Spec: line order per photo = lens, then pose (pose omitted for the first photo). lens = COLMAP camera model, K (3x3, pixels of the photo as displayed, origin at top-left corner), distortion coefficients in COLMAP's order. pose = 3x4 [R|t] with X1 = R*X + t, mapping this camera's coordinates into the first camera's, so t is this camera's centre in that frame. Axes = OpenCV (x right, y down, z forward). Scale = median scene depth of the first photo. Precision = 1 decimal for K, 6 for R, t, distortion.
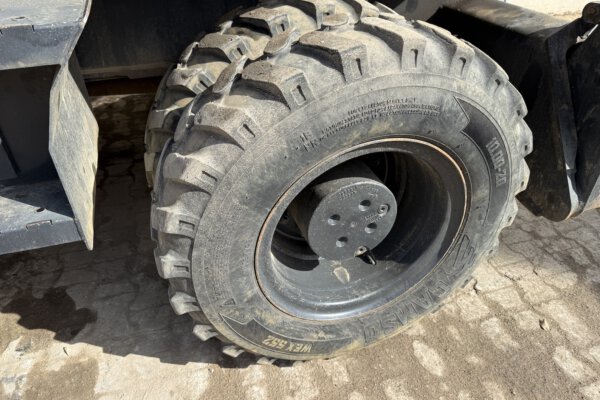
lens RADIAL K [[417.0, 0, 300.0], [0, 417.0, 200.0], [0, 0, 1]] dist [0.065573, -0.073774]
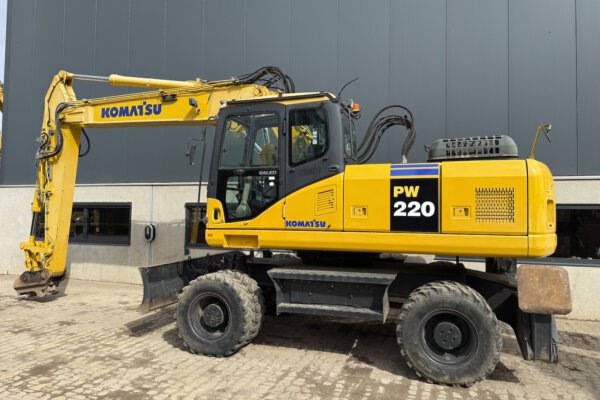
lens RADIAL K [[420.8, 0, 306.7], [0, 420.8, 193.2], [0, 0, 1]] dist [0.055013, -0.074344]
pose [[0.813565, -0.017437, -0.581213, 1.348407], [-0.337506, 0.799782, -0.496426, 1.359709], [0.473500, 0.600037, 0.644789, -2.841833]]
